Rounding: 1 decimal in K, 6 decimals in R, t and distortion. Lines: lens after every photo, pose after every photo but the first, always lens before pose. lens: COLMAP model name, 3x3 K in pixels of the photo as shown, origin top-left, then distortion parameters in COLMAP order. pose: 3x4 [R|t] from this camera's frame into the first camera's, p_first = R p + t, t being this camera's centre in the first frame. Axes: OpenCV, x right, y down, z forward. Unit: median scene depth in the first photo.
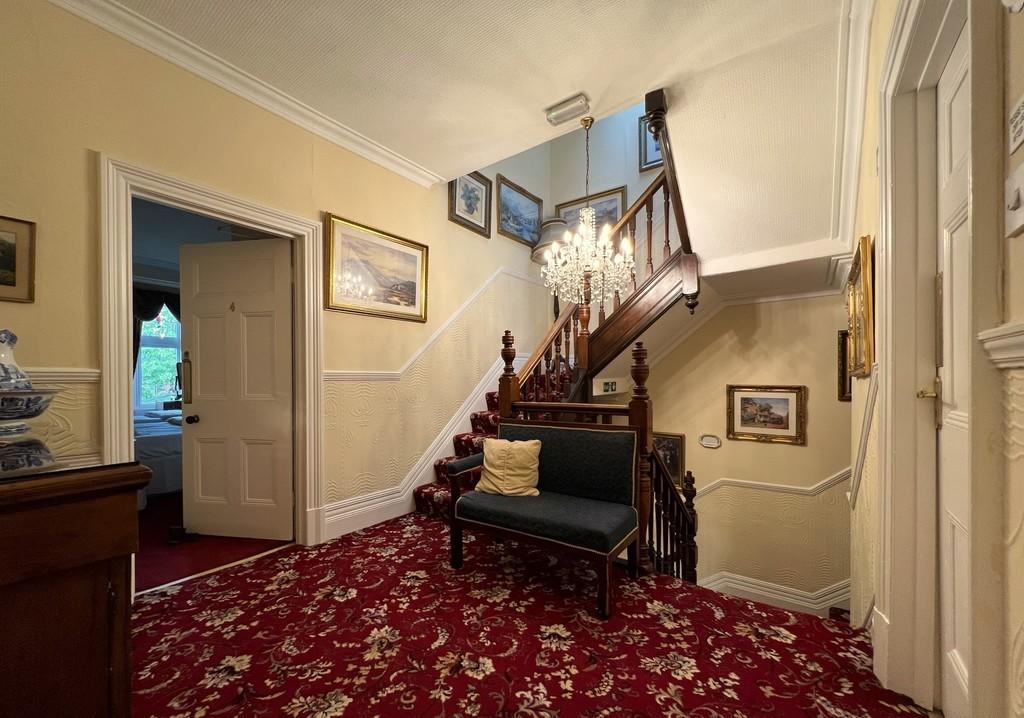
lens RADIAL K [[410.1, 0, 509.3], [0, 410.1, 379.3], [0, 0, 1]] dist [-0.003188, -0.000212]
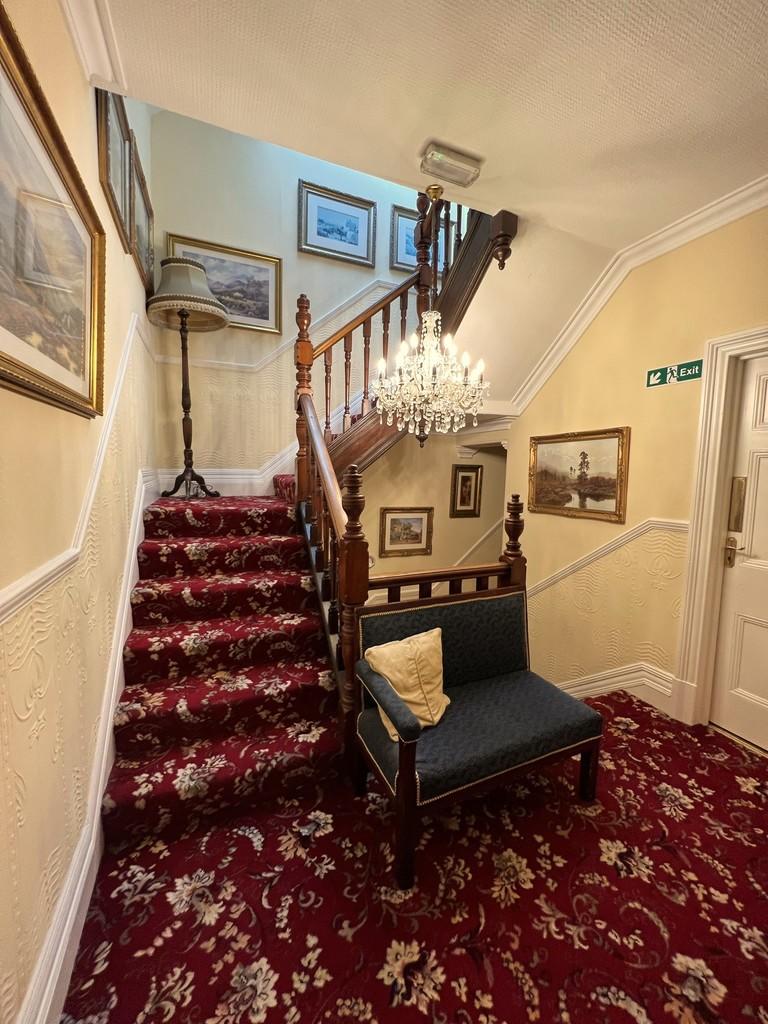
lens RADIAL K [[409.6, 0, 385.9], [0, 409.6, 506.2], [0, 0, 1]] dist [0.002039, -0.000251]
pose [[0.502236, -0.062796, 0.862447, -0.545032], [-0.023627, 0.995991, 0.086278, -0.118182], [-0.864407, -0.063709, 0.498739, 0.671535]]
